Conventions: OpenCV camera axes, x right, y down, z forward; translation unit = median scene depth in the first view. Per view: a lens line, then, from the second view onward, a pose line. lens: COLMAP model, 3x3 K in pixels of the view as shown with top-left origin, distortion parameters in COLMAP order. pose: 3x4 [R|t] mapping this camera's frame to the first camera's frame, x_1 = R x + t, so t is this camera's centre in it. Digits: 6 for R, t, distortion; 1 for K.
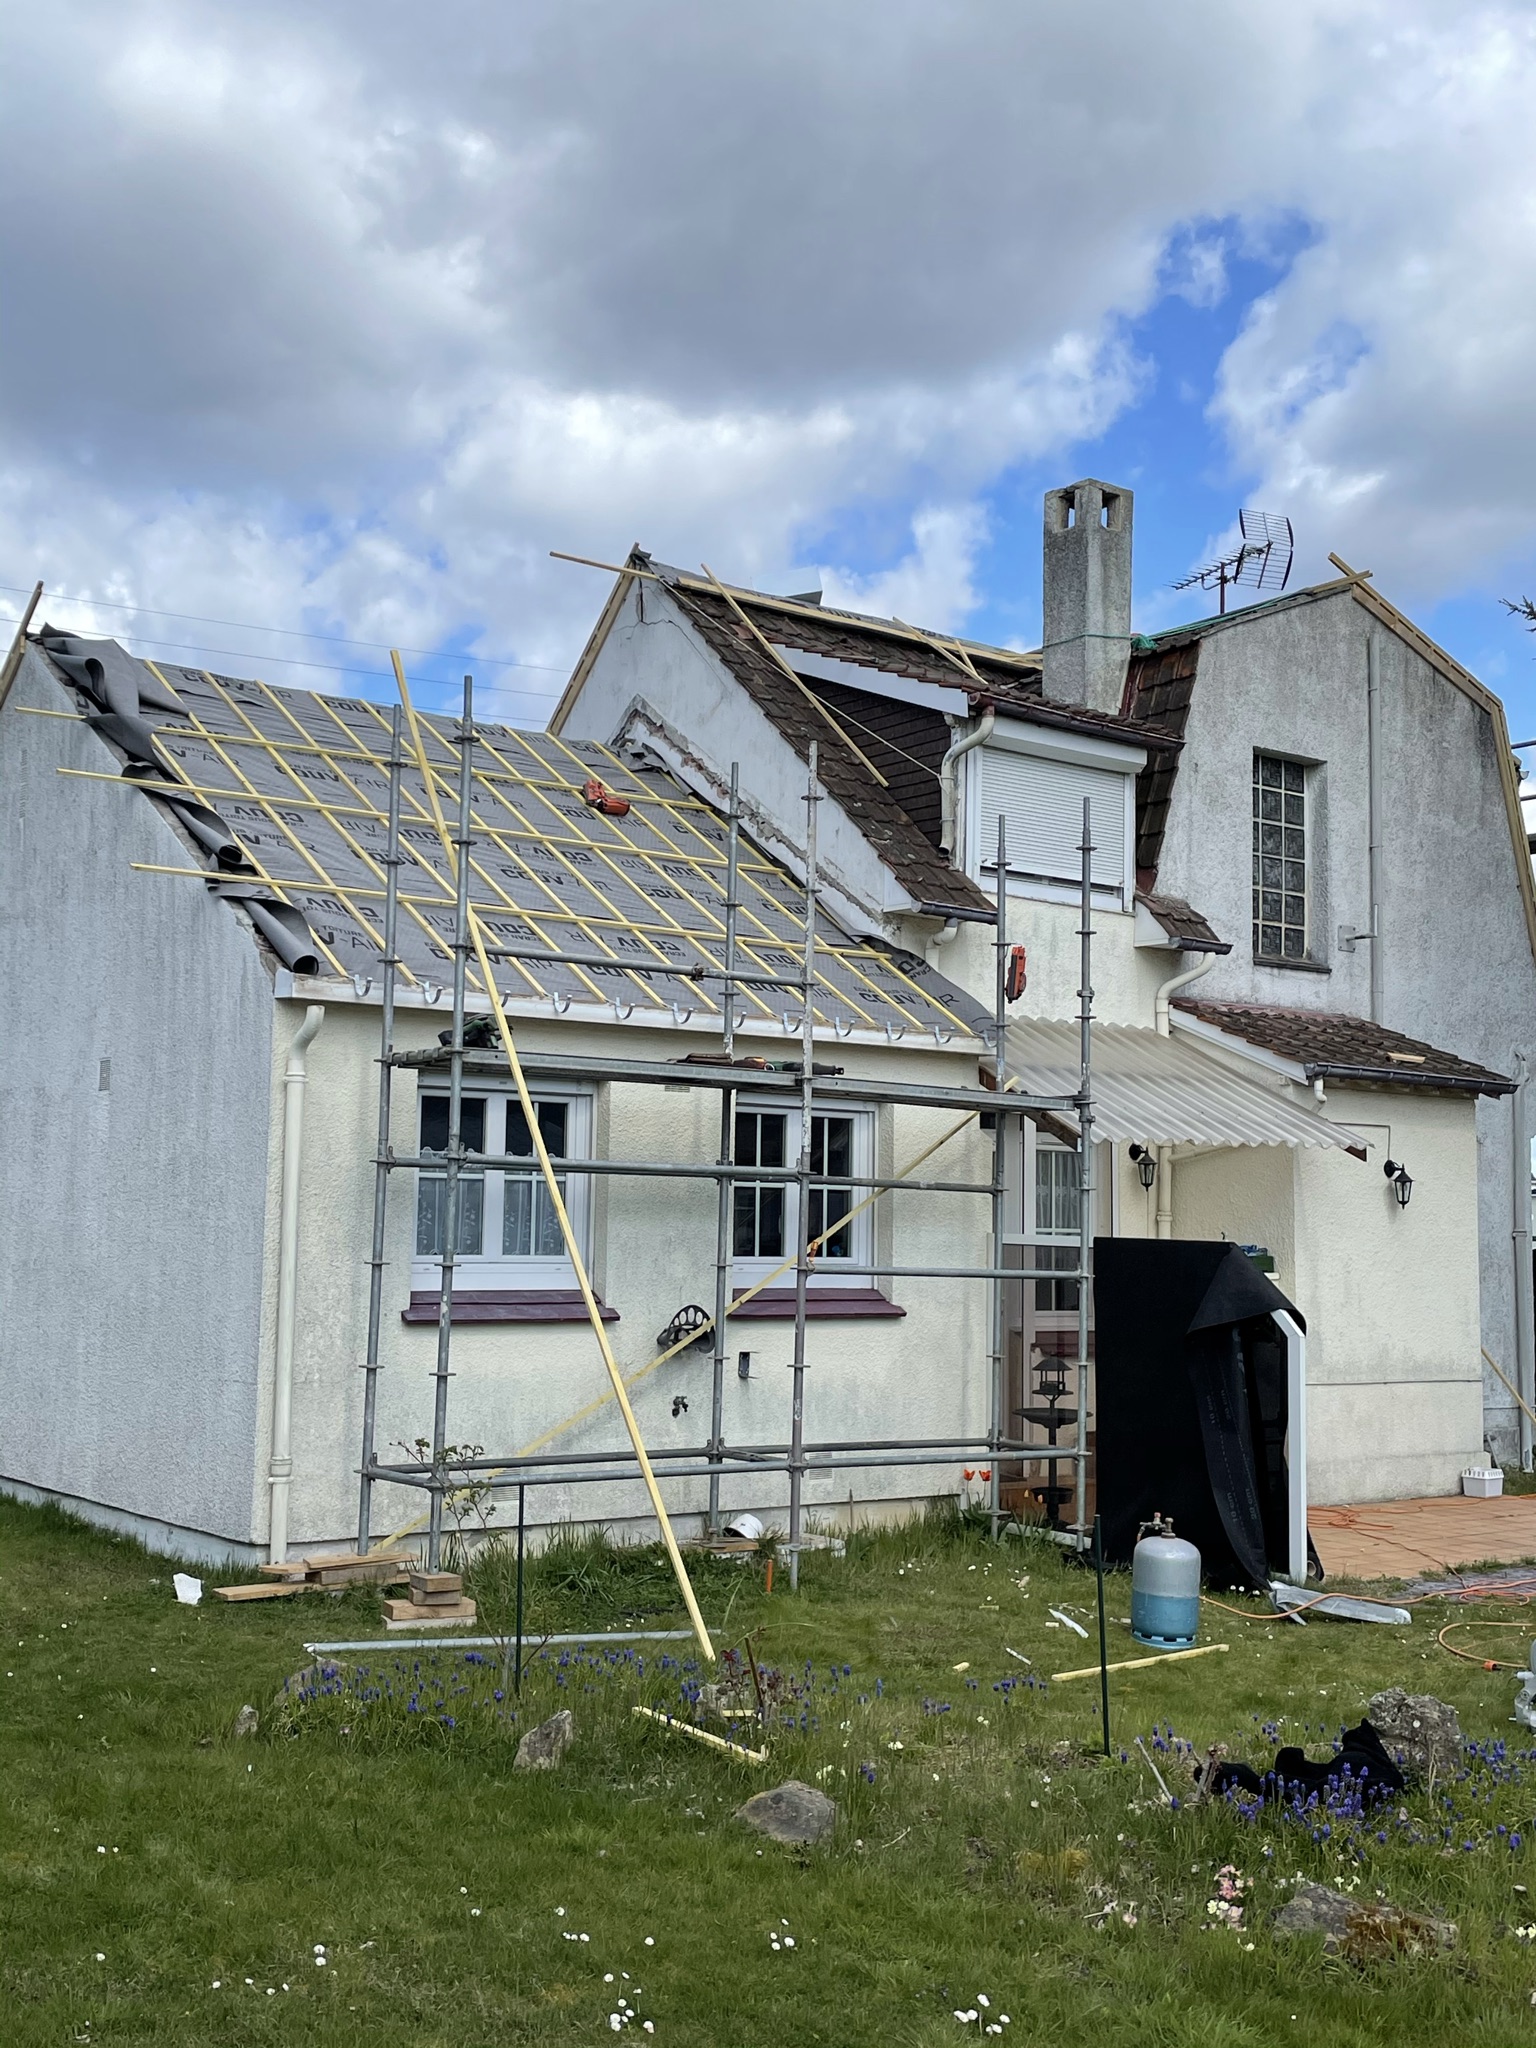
lens RADIAL K [[2223.5, 0, 768.0], [0, 2223.5, 1024.0], [0, 0, 1]] dist [0.127140, -0.166499]
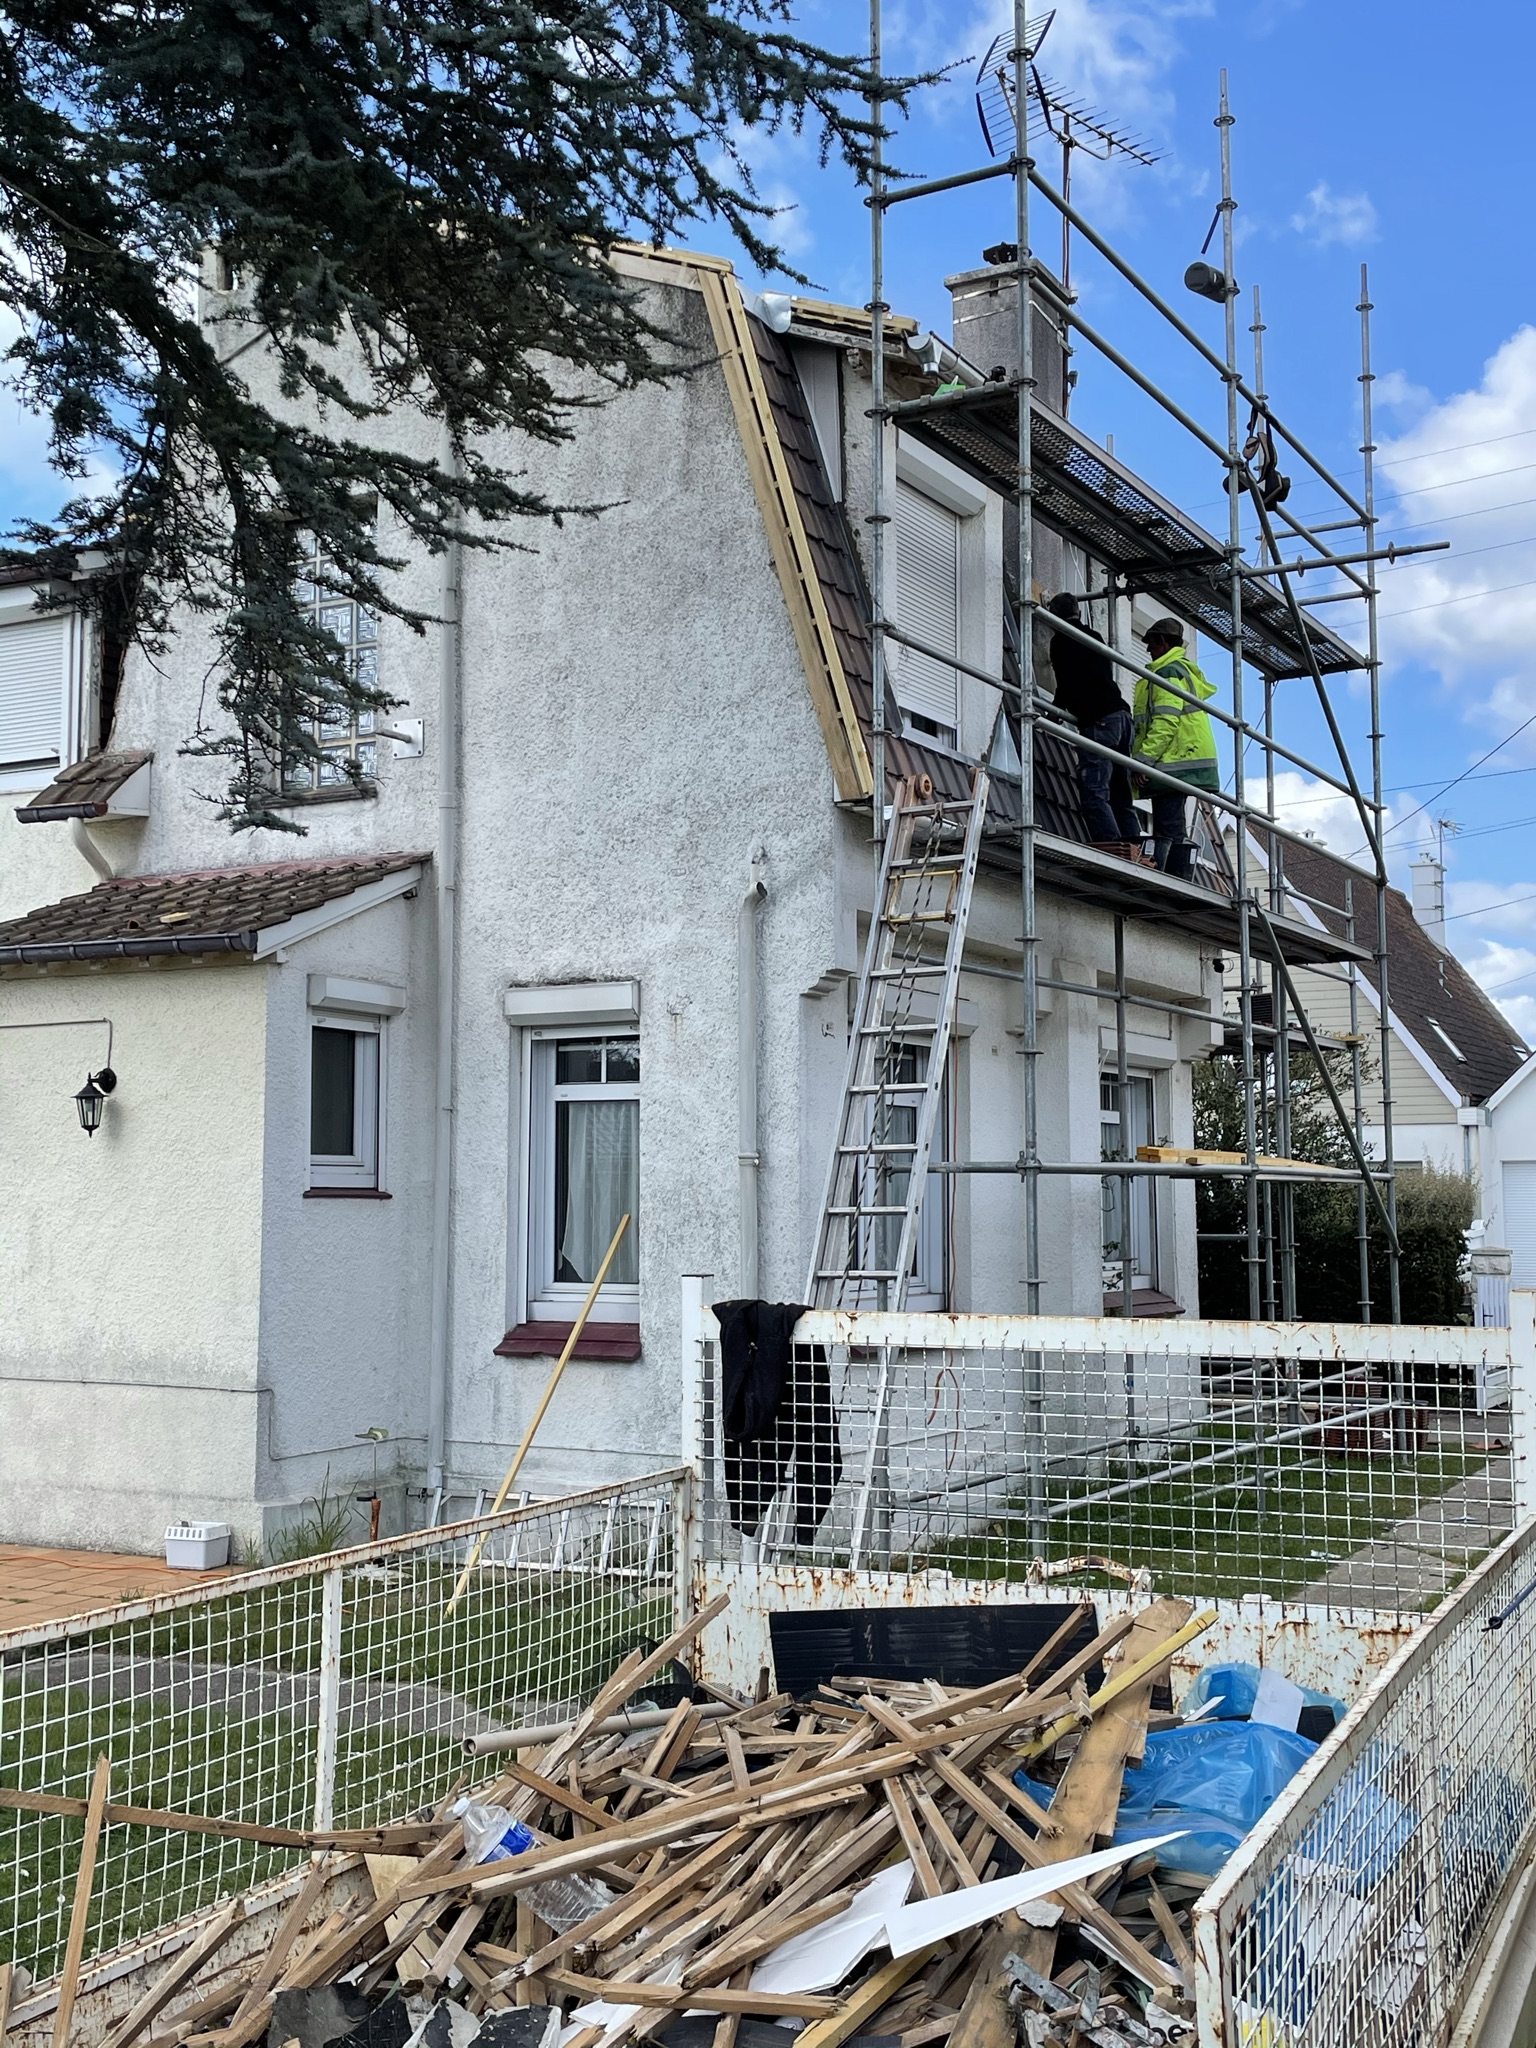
lens RADIAL K [[2223.5, 0, 768.0], [0, 2223.5, 1024.0], [0, 0, 1]] dist [0.127140, -0.166499]
pose [[0.402141, -0.089513, -0.911192, 1.093936], [0.091542, 0.994153, -0.057262, 0.115611], [0.910990, -0.060385, 0.407984, 0.980991]]
